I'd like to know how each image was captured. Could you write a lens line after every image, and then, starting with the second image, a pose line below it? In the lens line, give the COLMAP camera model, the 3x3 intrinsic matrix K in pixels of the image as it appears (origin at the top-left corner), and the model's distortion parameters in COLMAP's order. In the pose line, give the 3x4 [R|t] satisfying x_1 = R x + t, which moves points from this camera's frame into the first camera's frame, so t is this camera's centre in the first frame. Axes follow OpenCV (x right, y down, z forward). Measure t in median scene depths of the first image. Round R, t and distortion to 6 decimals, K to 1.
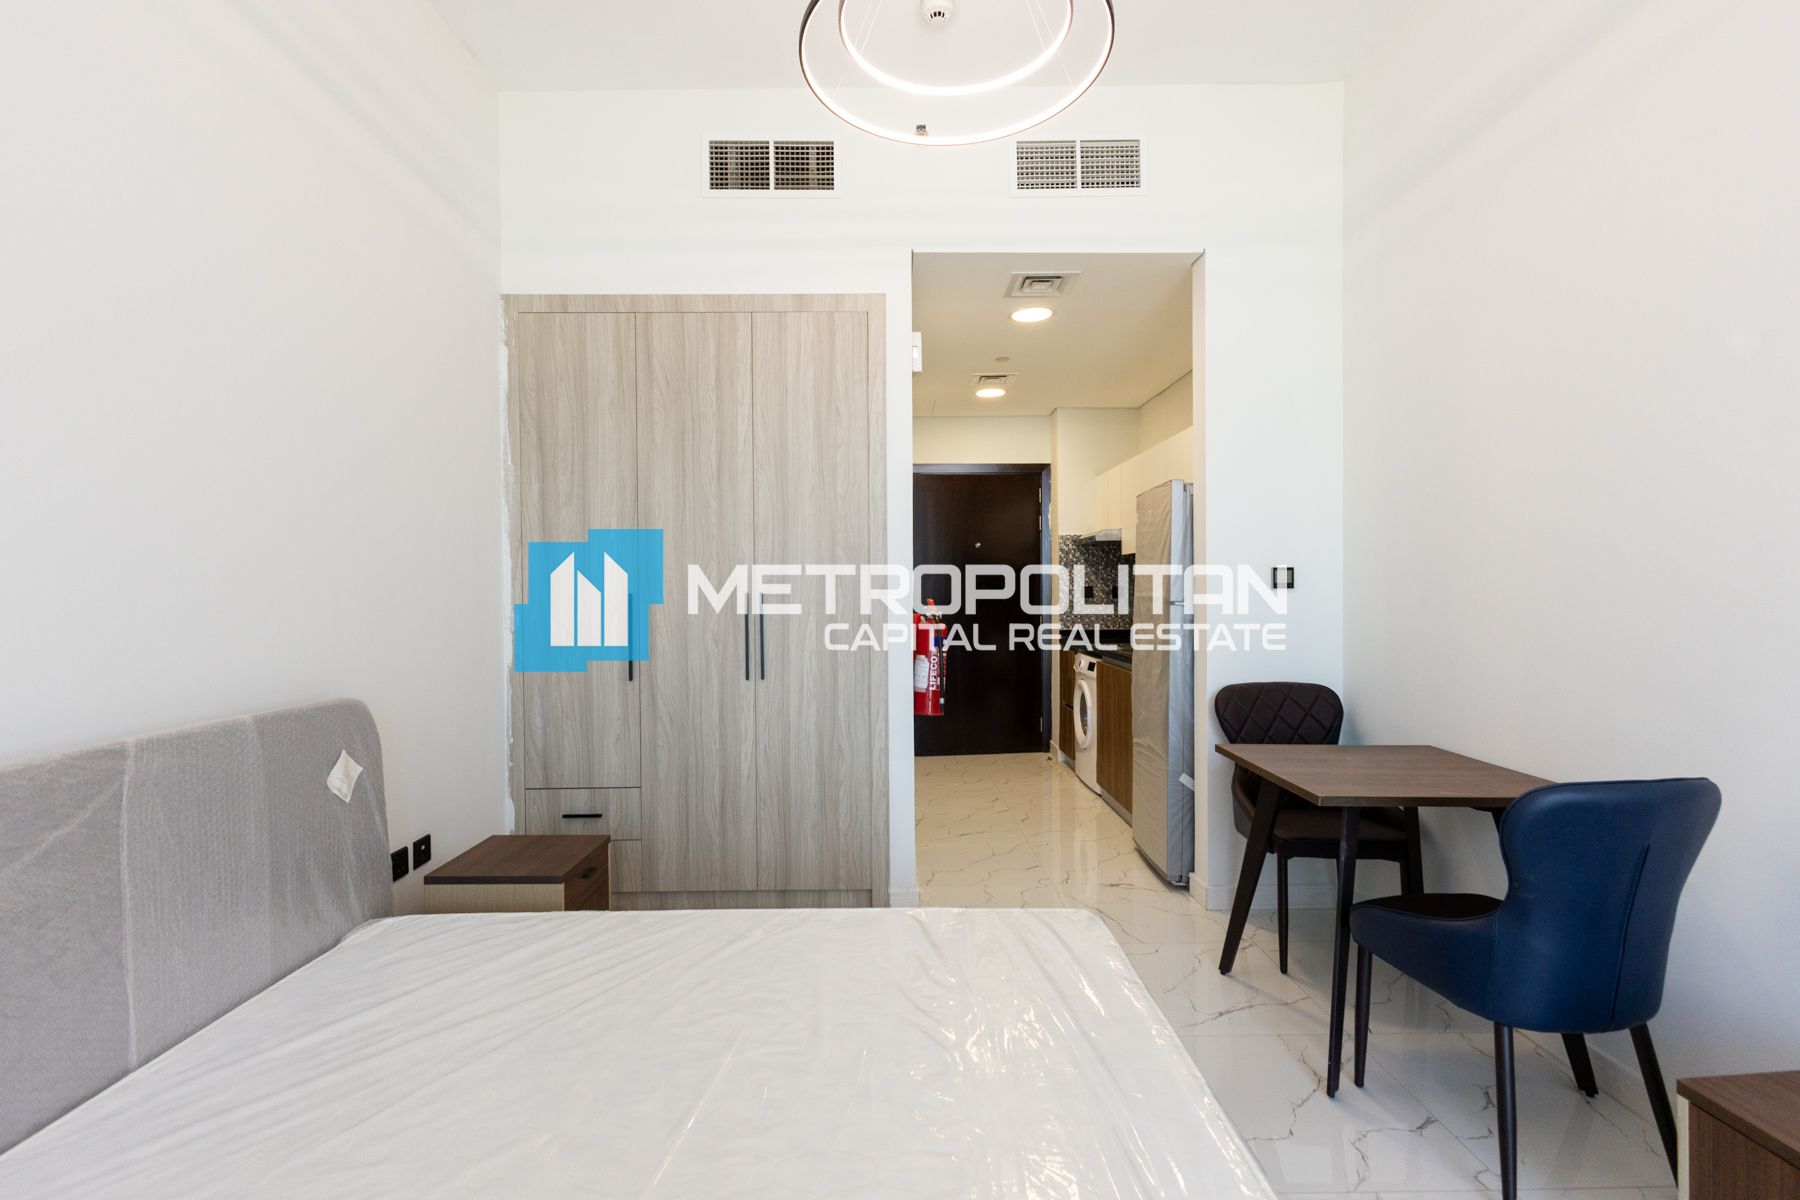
lens RADIAL K [[817.8, 0, 908.5], [0, 817.8, 596.7], [0, 0, 1]] dist [0.000303, 0.000241]
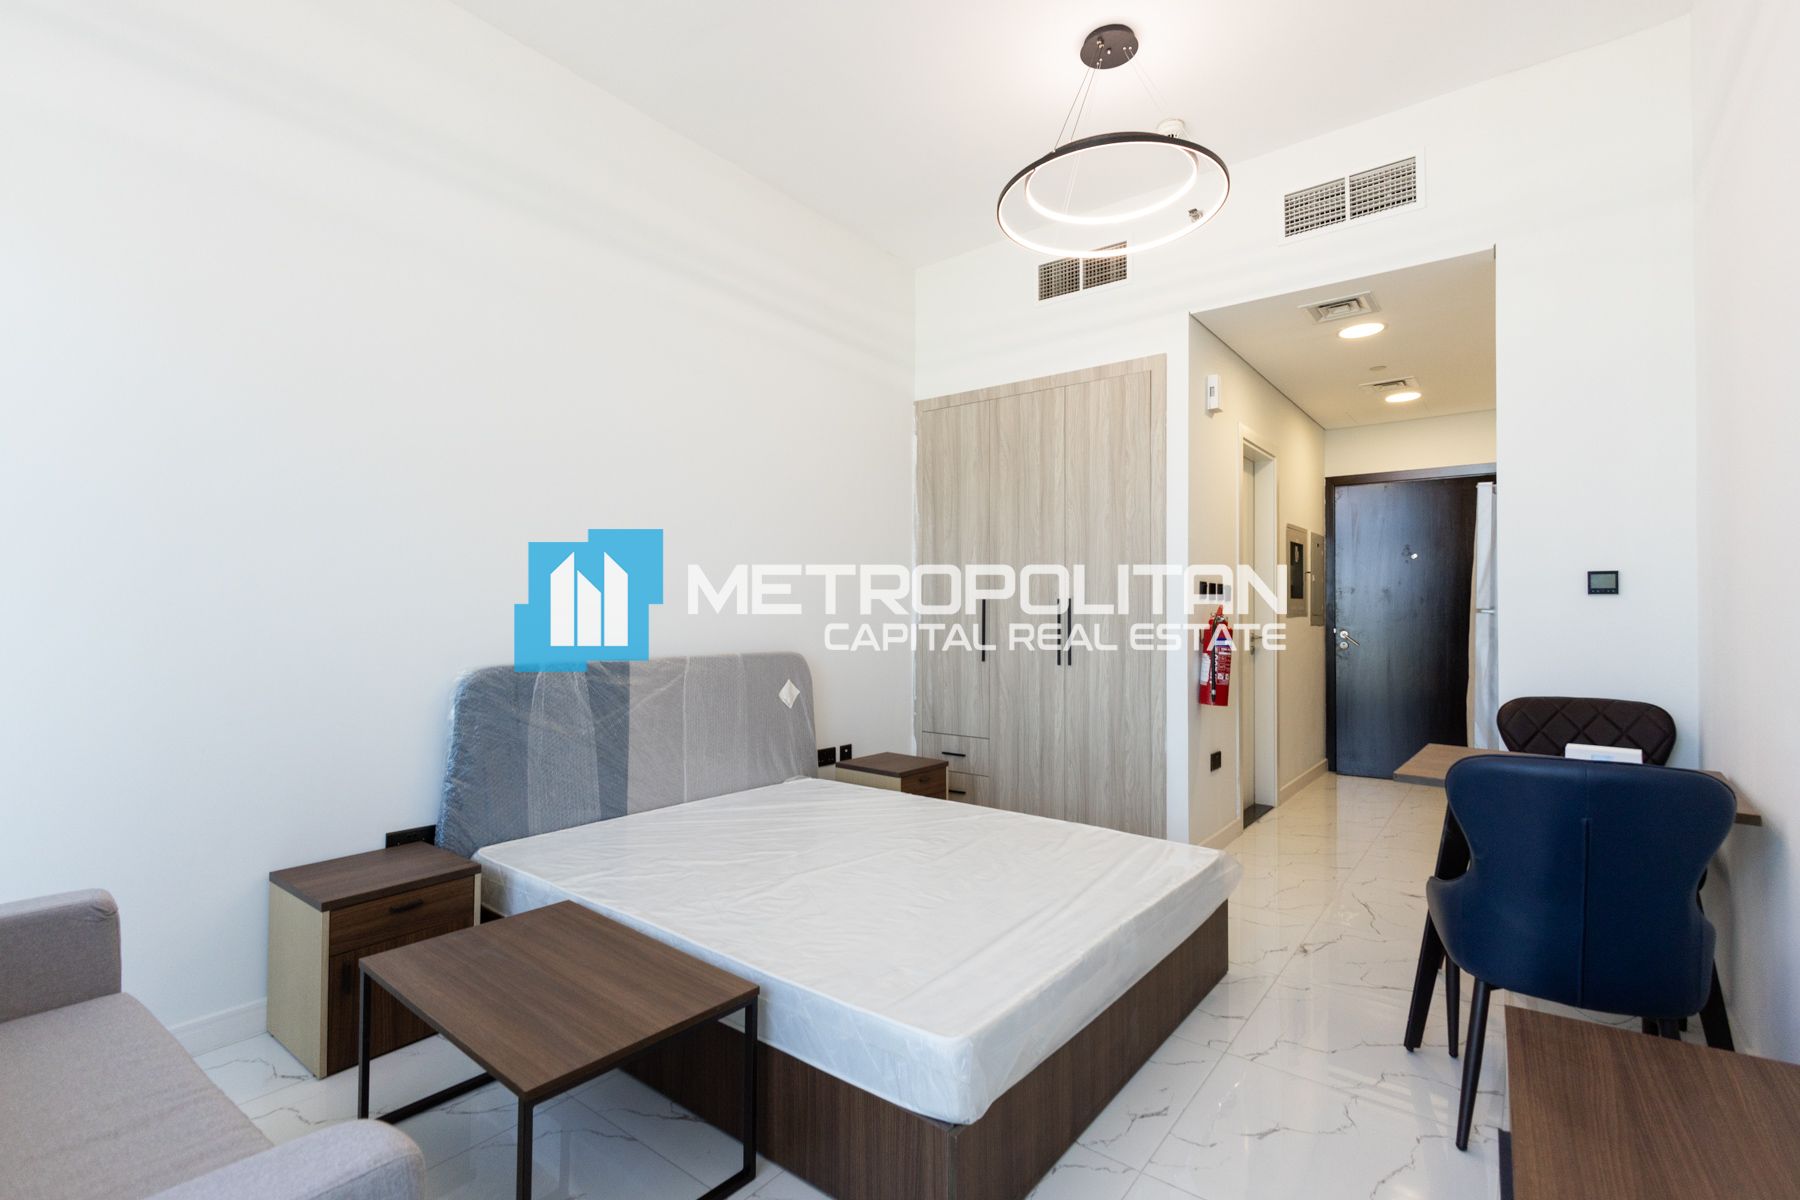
lens RADIAL K [[817.8, 0, 908.5], [0, 817.8, 596.7], [0, 0, 1]] dist [0.000303, 0.000241]
pose [[0.785519, -0.001134, -0.618836, 0.425457], [-0.015853, 0.999633, -0.021955, 0.024528], [0.618634, 0.027056, 0.785213, -0.182953]]
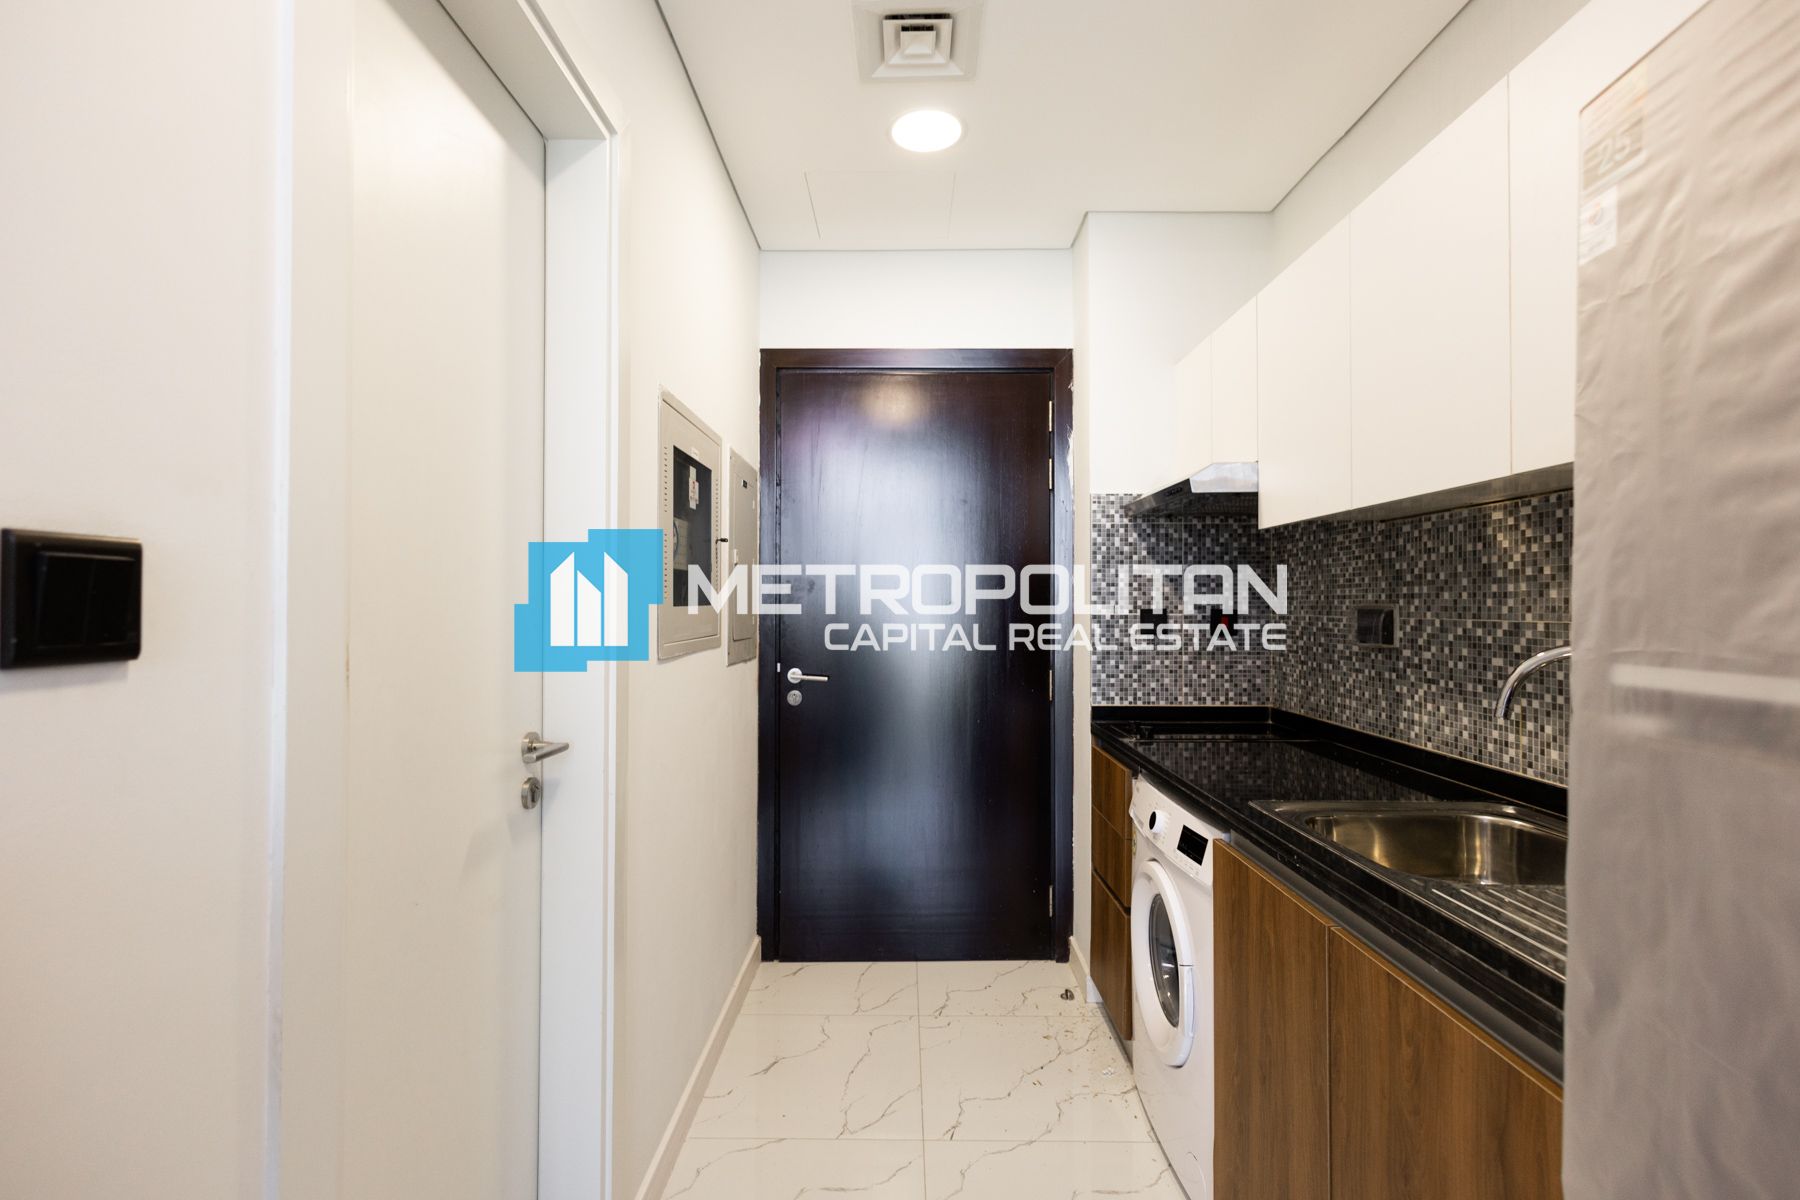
lens RADIAL K [[817.8, 0, 908.5], [0, 817.8, 596.7], [0, 0, 1]] dist [0.000303, 0.000241]
pose [[0.999990, 0.003948, -0.001986, 0.163484], [-0.003949, 0.999992, -0.000340, -0.036032], [0.001984, 0.000348, 0.999998, 1.065363]]
